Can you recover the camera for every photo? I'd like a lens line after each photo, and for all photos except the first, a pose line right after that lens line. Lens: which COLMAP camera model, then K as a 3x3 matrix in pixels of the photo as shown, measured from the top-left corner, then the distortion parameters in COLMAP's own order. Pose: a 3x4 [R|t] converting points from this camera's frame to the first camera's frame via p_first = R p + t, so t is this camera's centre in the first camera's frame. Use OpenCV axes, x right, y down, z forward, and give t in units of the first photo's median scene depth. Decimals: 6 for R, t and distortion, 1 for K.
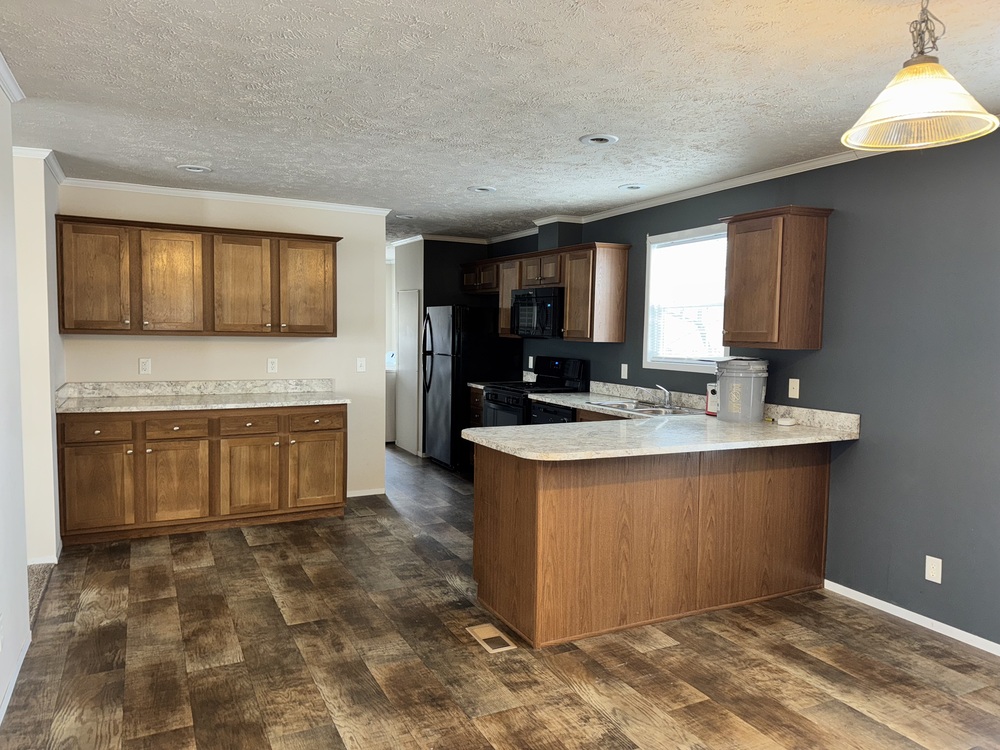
lens RADIAL K [[702.0, 0, 500.0], [0, 702.0, 375.0], [0, 0, 1]] dist [0.091542, -0.002236]
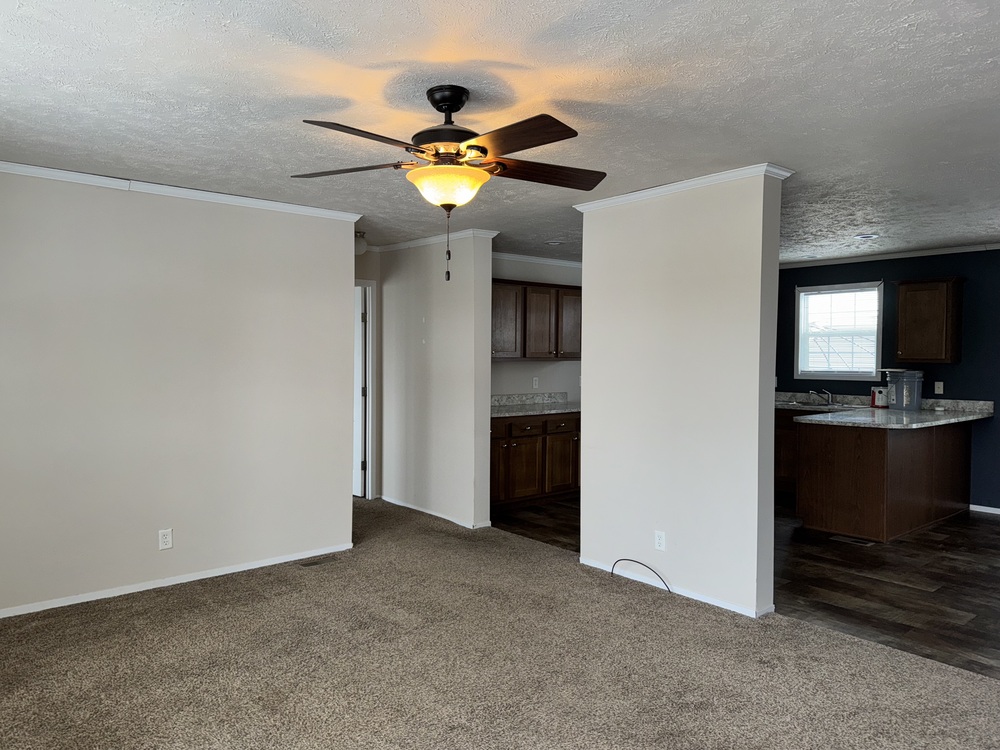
lens RADIAL K [[702.0, 0, 500.0], [0, 702.0, 375.0], [0, 0, 1]] dist [0.091542, -0.002236]
pose [[0.969243, -0.018752, 0.245389, -0.922928], [0.026656, 0.999226, -0.028928, 0.010540], [-0.244656, 0.034580, 0.968993, -0.331137]]
